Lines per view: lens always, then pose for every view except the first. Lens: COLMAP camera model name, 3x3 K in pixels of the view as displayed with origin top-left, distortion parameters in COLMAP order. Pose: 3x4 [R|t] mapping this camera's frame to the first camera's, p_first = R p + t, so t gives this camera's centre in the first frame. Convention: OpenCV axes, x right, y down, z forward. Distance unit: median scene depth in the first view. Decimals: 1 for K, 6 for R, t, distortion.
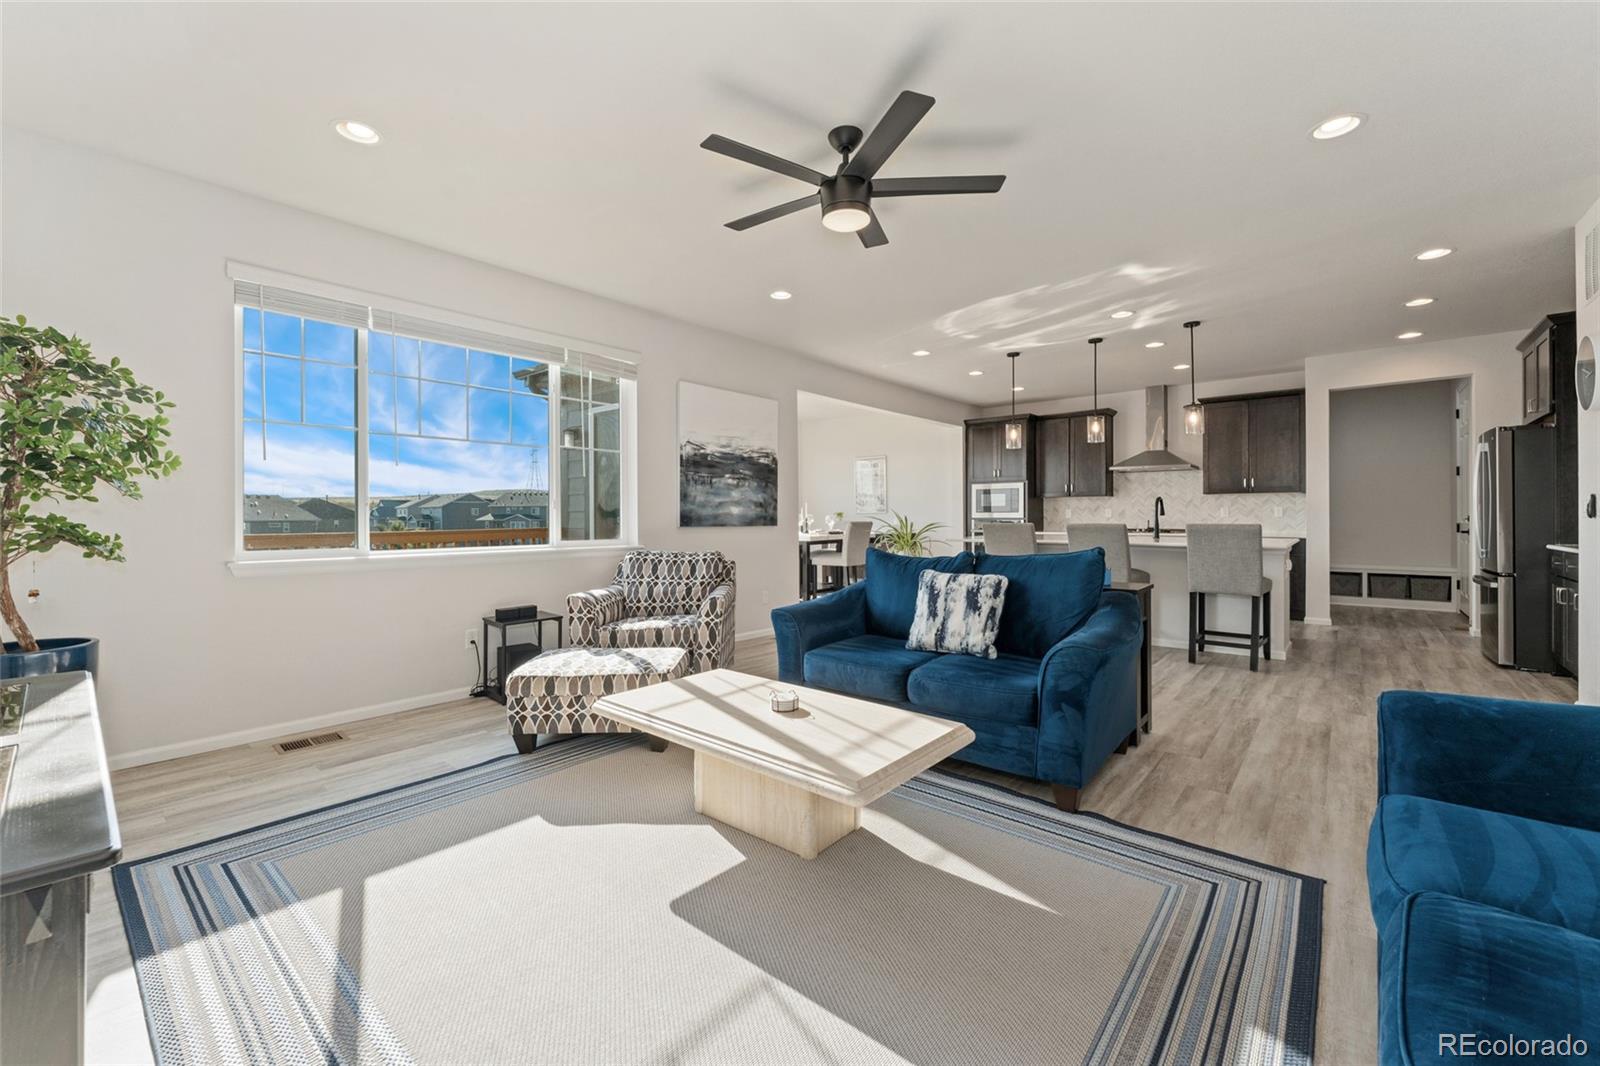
lens RADIAL K [[650.0, 0, 797.7], [0, 650.0, 518.6], [0, 0, 1]] dist [0.008584, -0.000766]
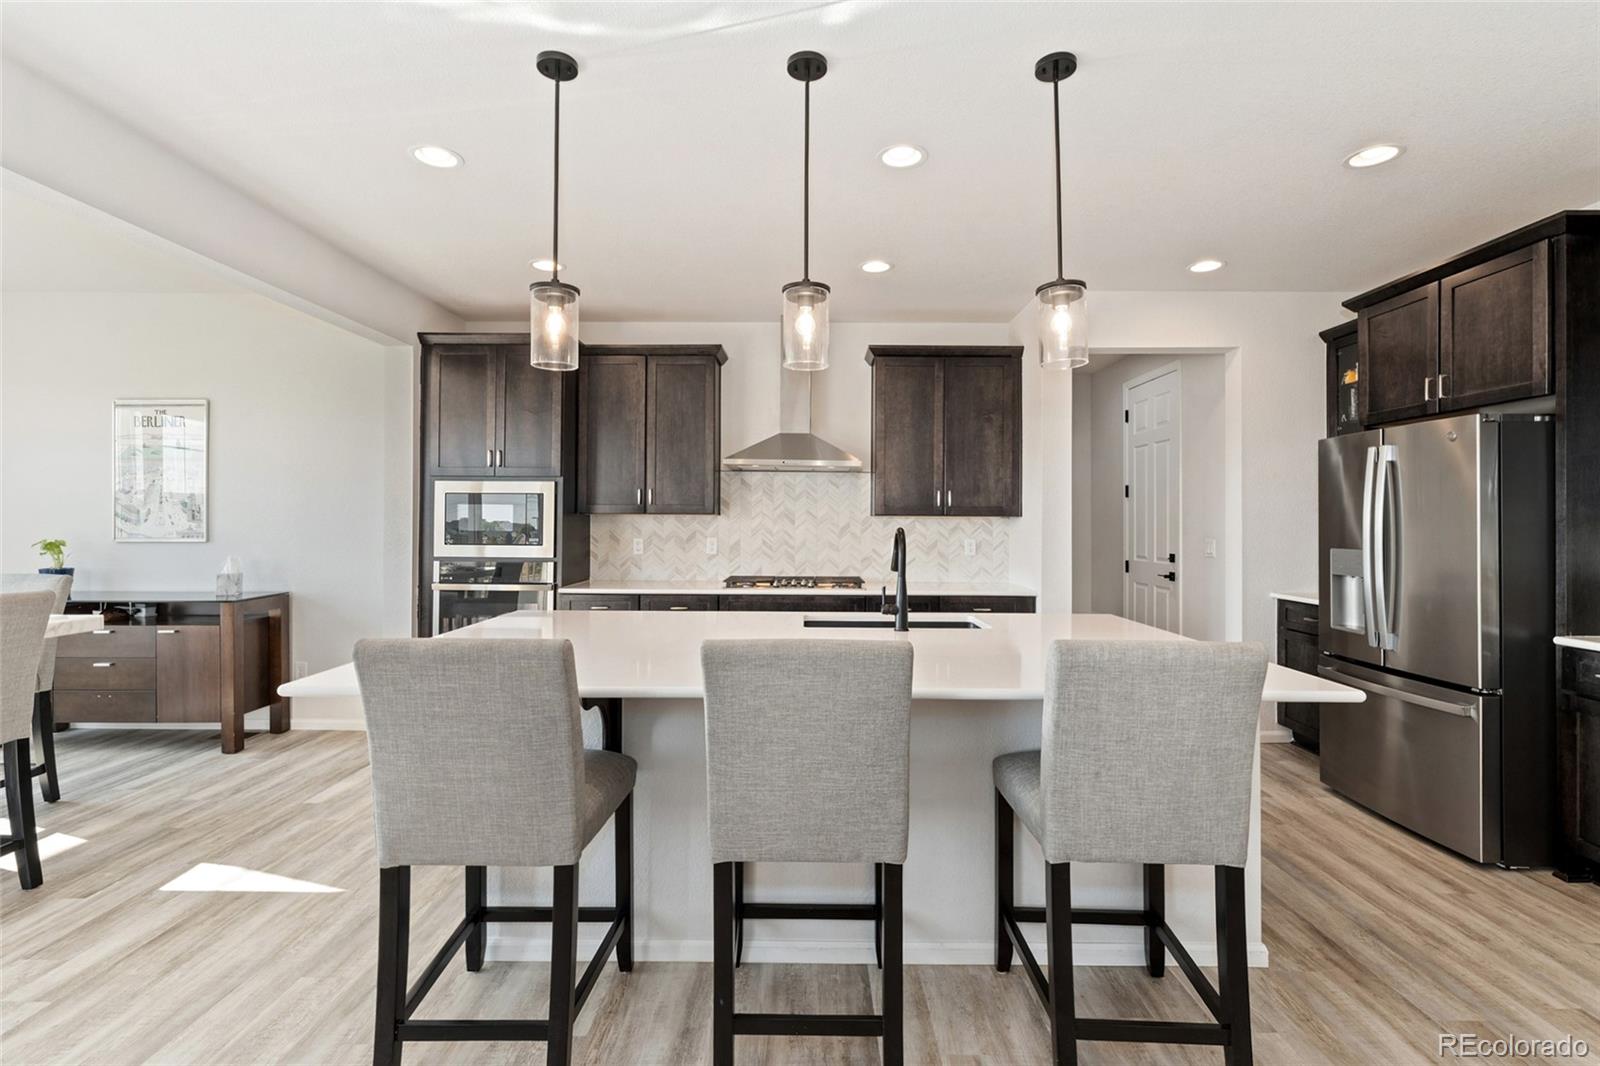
lens RADIAL K [[739.3, 0, 801.8], [0, 739.3, 519.4], [0, 0, 1]] dist [-0.000156, -0.000454]
pose [[0.770503, 0.011592, 0.637330, 0.181320], [-0.007900, 0.999931, -0.008638, -0.030611], [-0.637387, 0.001621, 0.770542, 0.590568]]
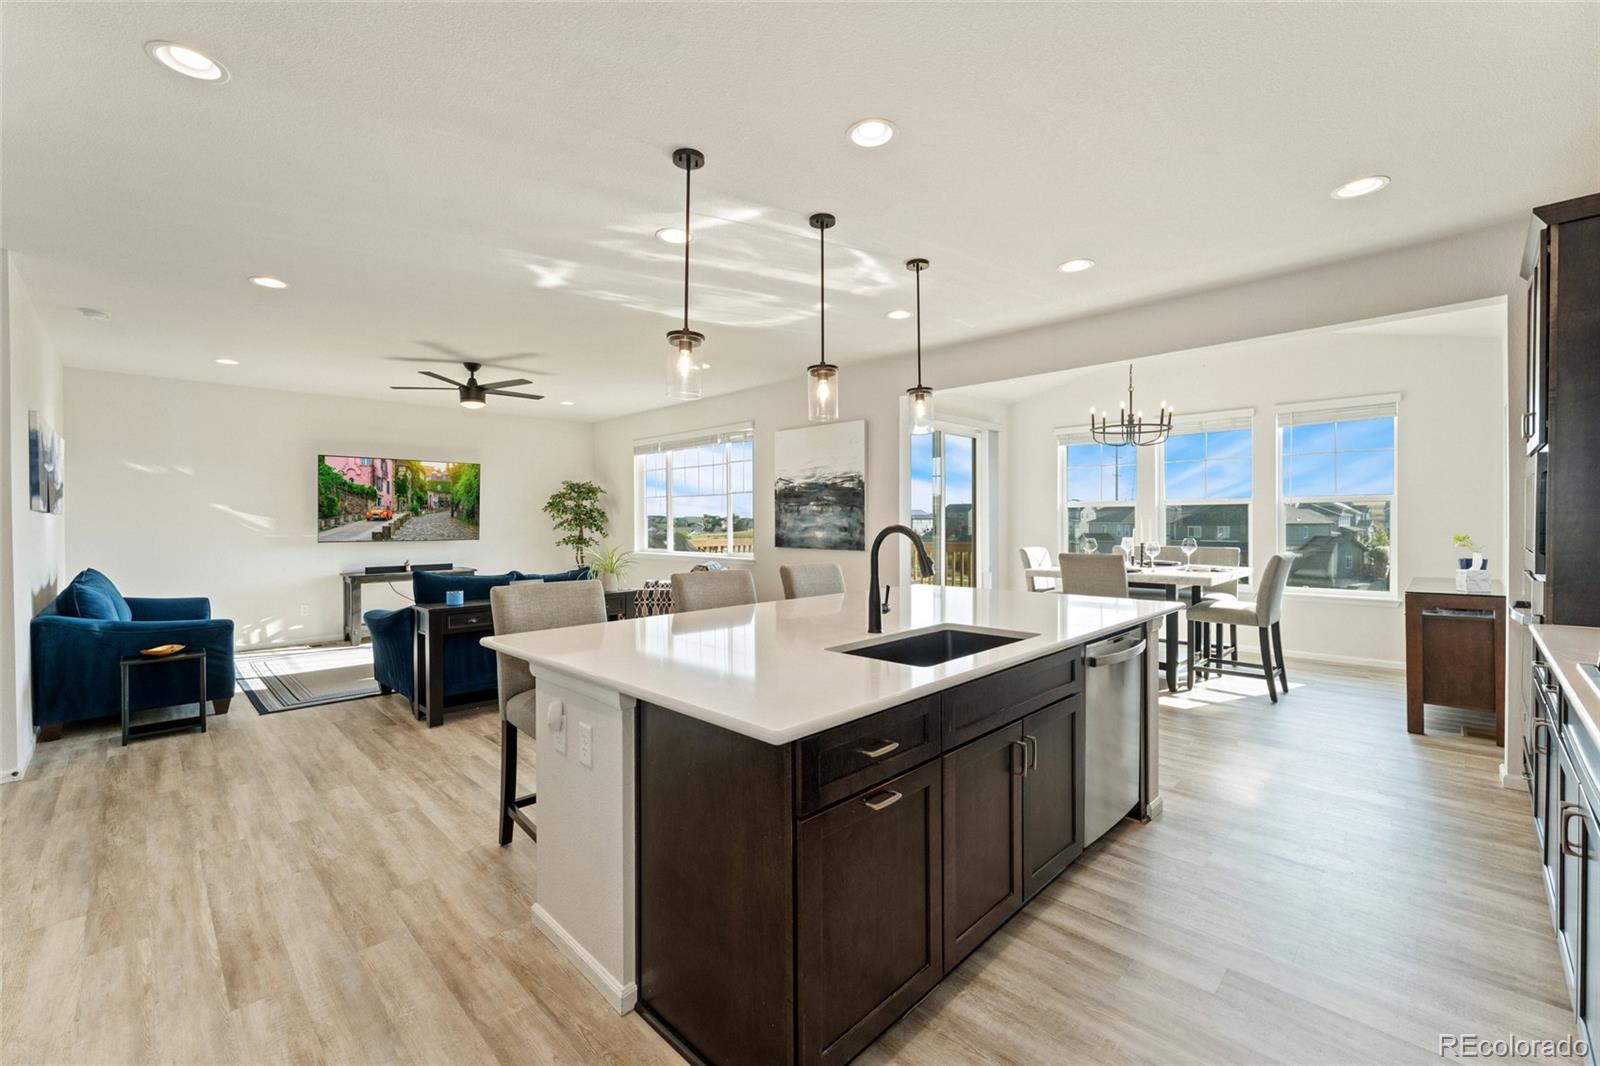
lens RADIAL K [[654.4, 0, 788.3], [0, 654.4, 533.0], [0, 0, 1]] dist [-0.000474, -0.000583]
pose [[-0.084726, 0.023866, -0.996118, 0.805252], [0.001365, 0.999715, 0.023836, -0.033408], [0.996403, 0.000659, -0.084735, 0.839966]]
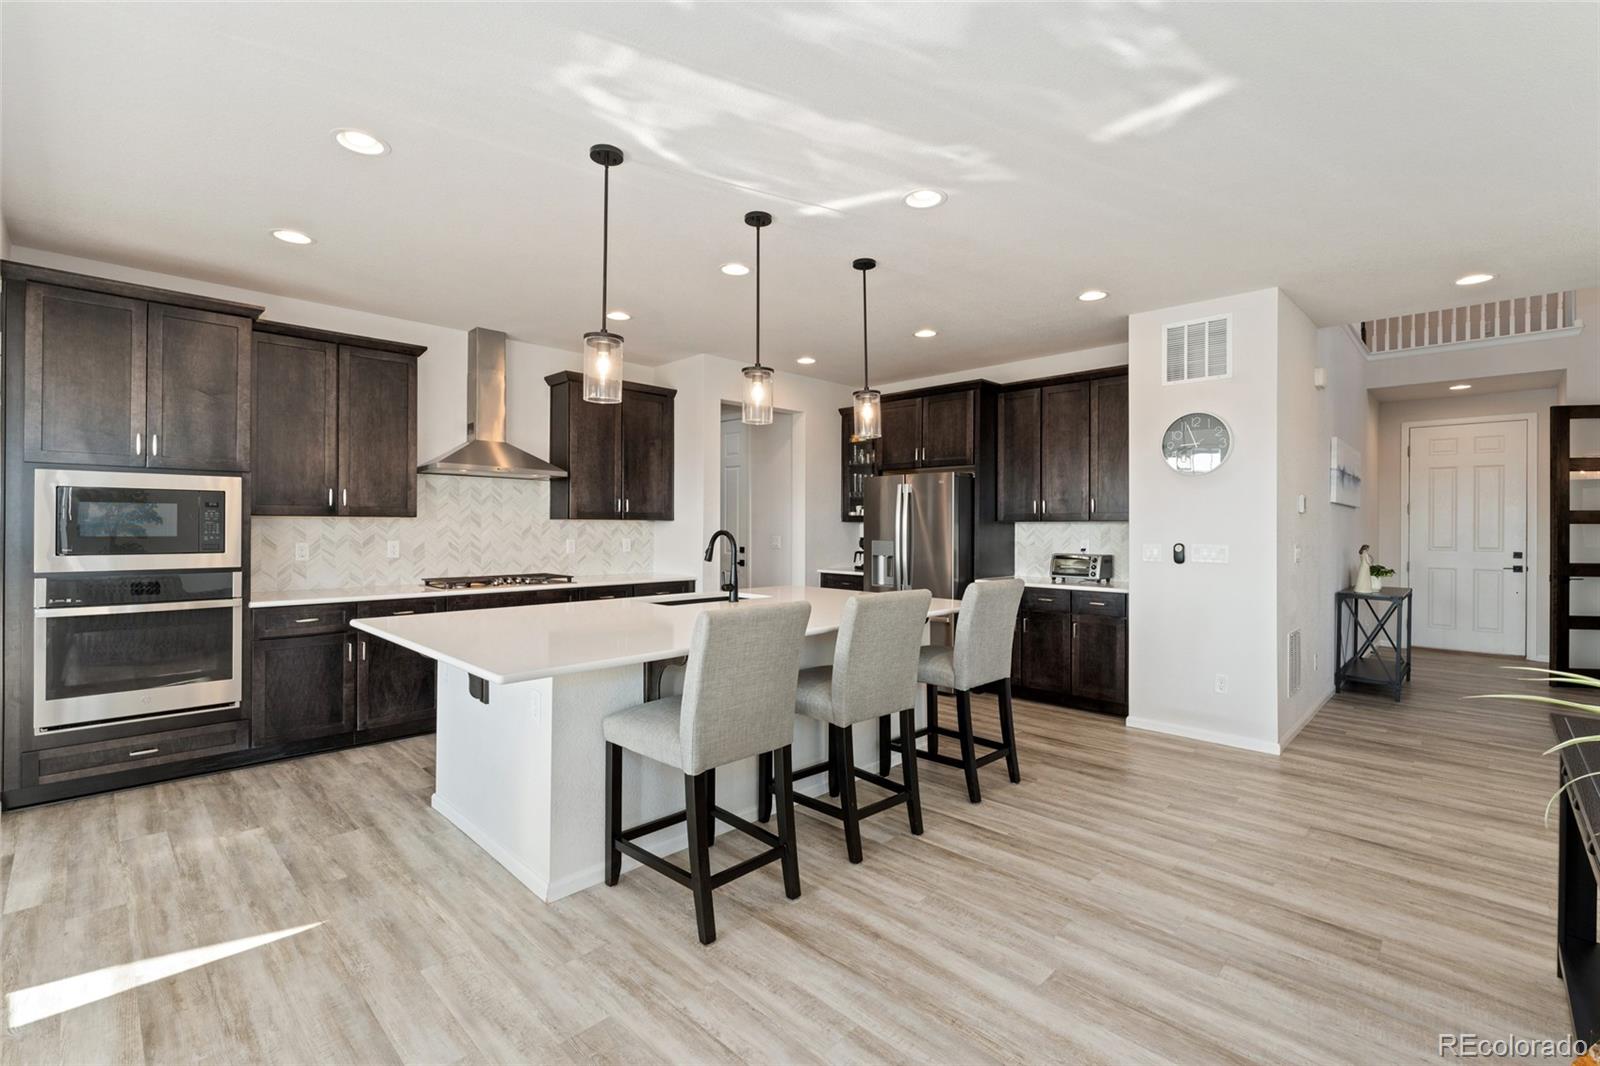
lens RADIAL K [[706.7, 0, 793.0], [0, 706.7, 526.7], [0, 0, 1]] dist [-0.002379, -0.000905]
pose [[0.085253, 0.004187, 0.996351, -0.058969], [-0.004584, 0.999982, -0.003810, -0.030781], [-0.996349, -0.004243, 0.085270, 0.770207]]
